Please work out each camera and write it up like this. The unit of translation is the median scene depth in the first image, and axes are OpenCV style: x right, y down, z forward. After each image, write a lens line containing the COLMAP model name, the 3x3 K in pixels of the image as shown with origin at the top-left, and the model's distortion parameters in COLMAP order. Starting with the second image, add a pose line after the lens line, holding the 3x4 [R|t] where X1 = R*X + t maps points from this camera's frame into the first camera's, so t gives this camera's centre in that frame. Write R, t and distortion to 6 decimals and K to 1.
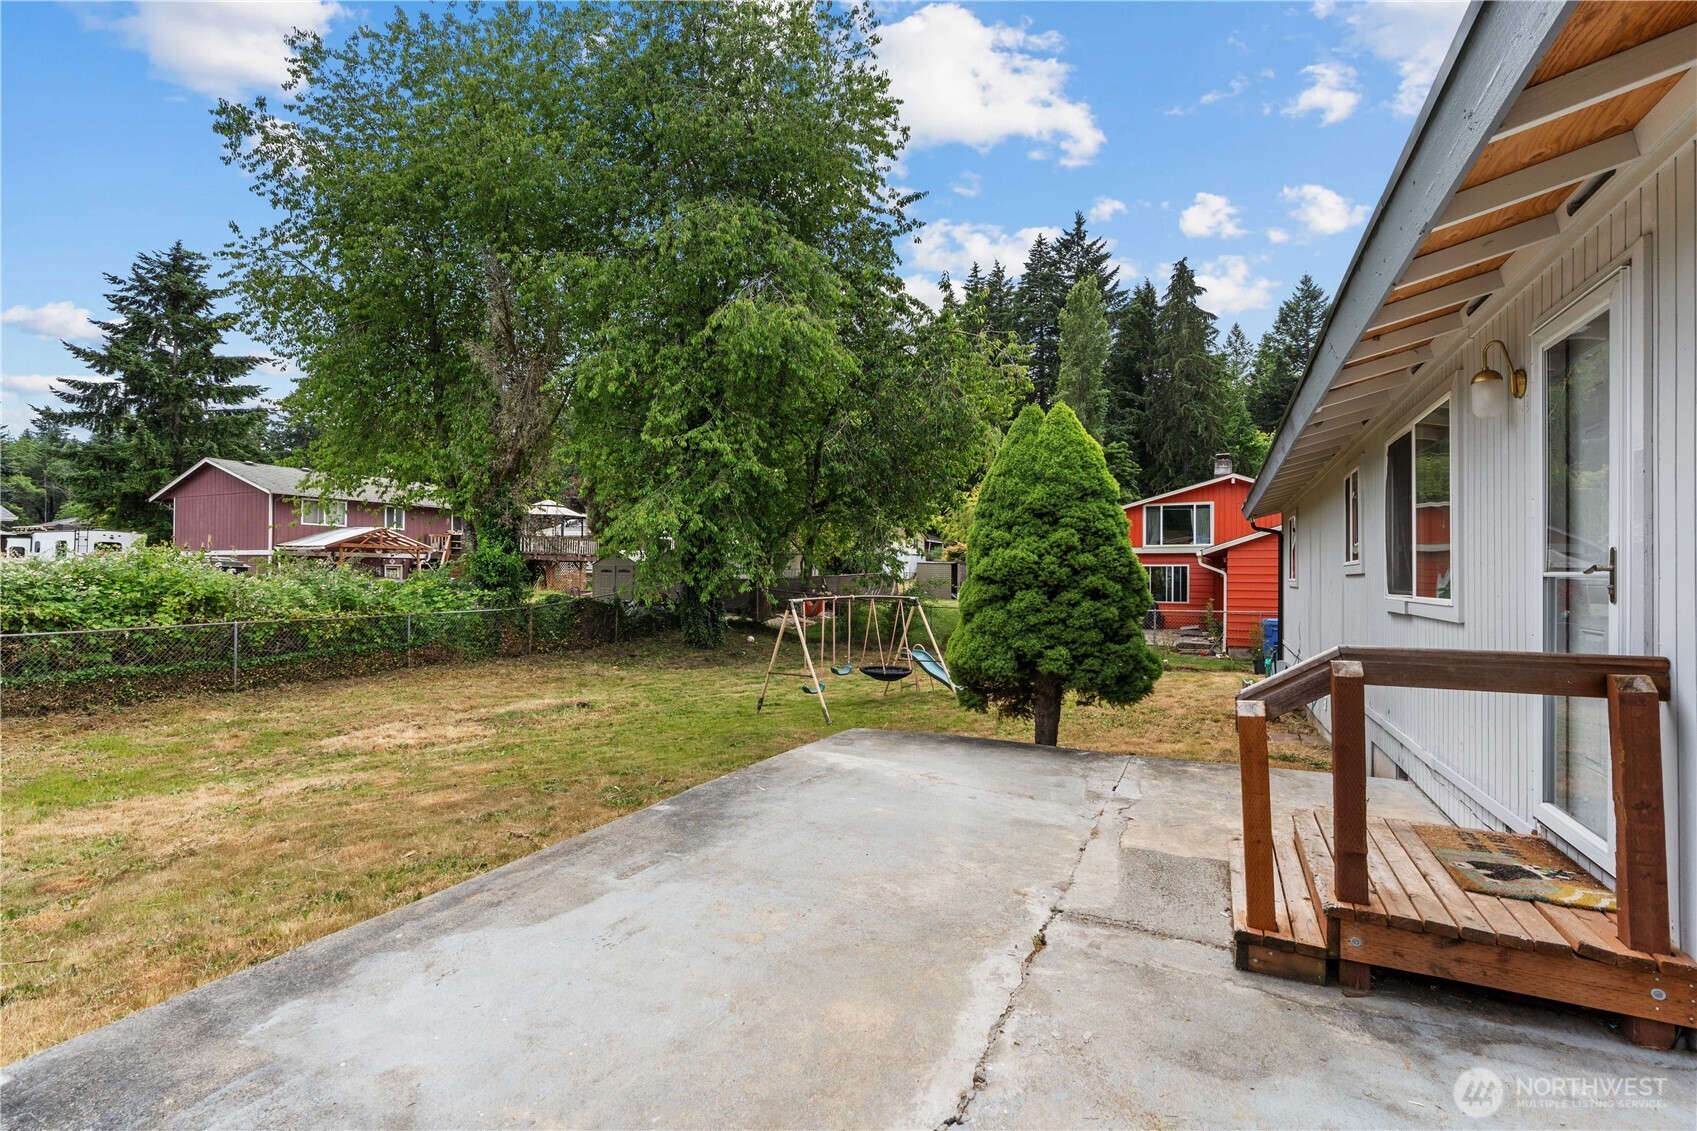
lens RADIAL K [[782.3, 0, 848.5], [0, 782.3, 565.5], [0, 0, 1]] dist [-0.020010, 0.007823]
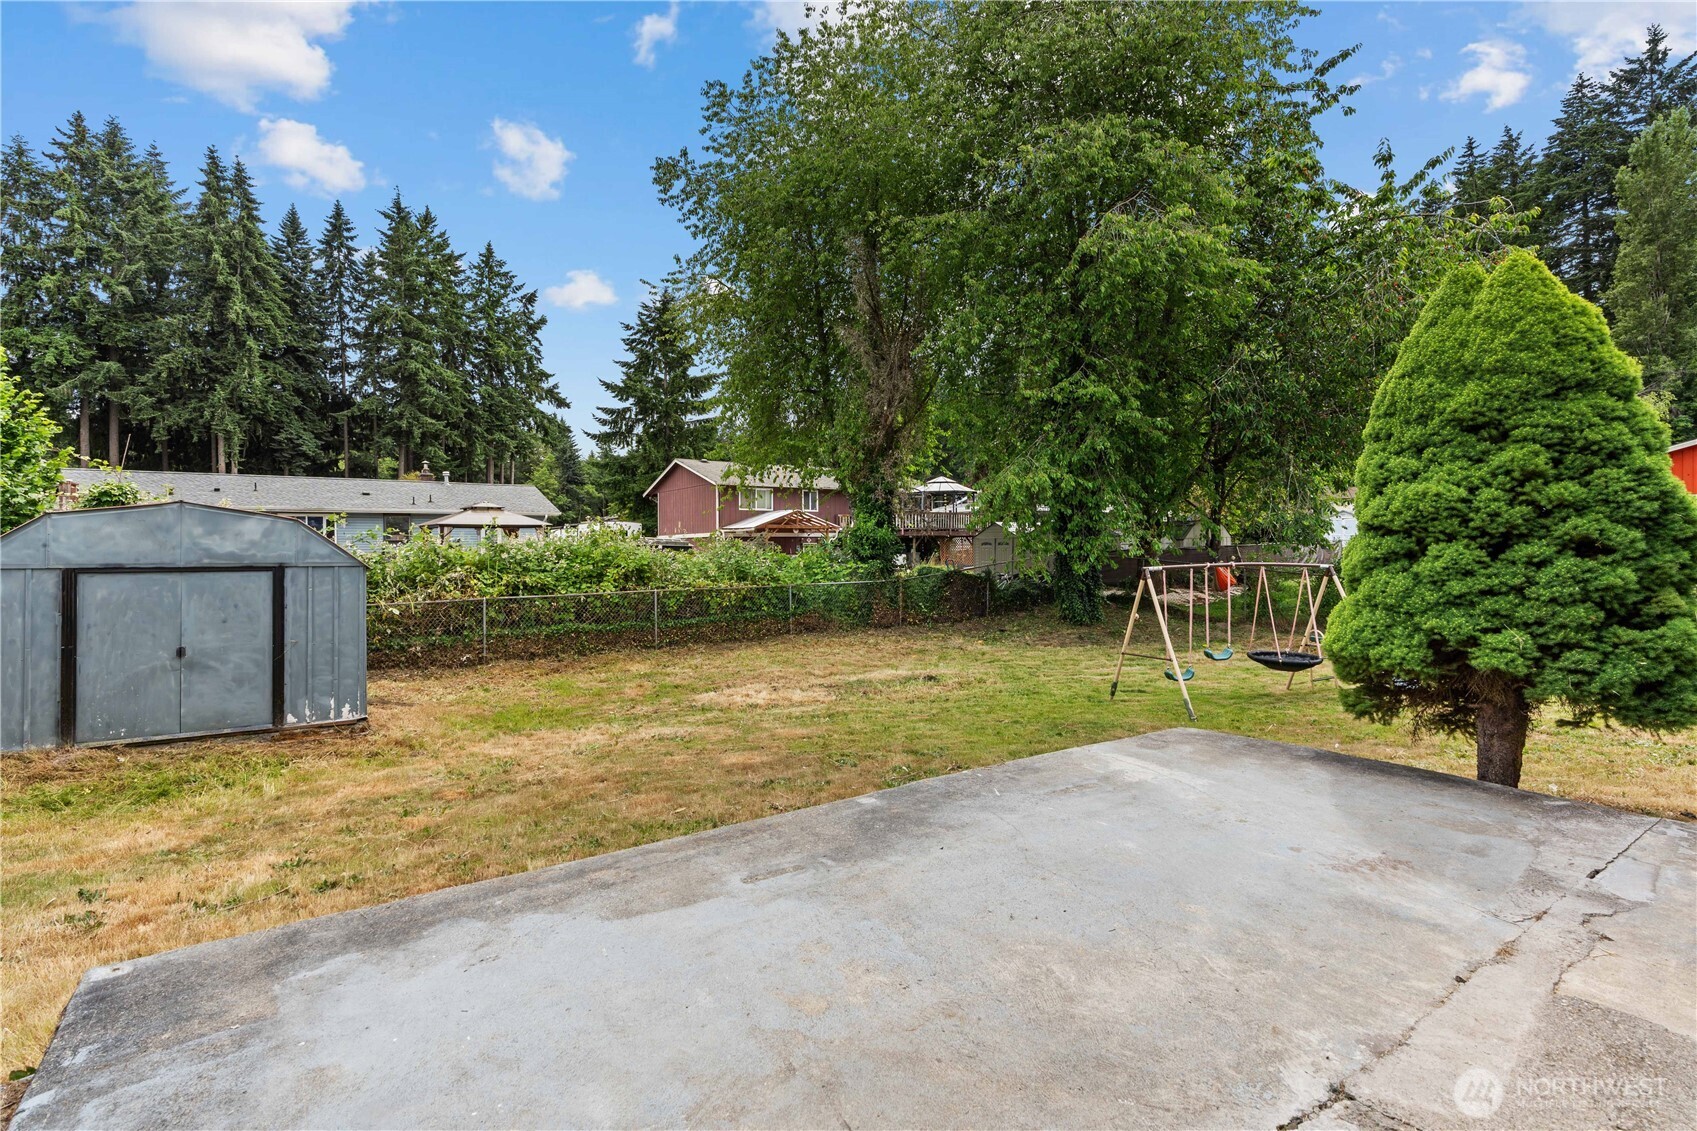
lens RADIAL K [[797.7, 0, 842.2], [0, 797.7, 549.0], [0, 0, 1]] dist [-0.009812, 0.002257]
pose [[0.867496, -0.016482, -0.497170, 0.069348], [0.020964, 0.999774, 0.003435, 0.013989], [0.497002, -0.013403, 0.867646, 0.097134]]
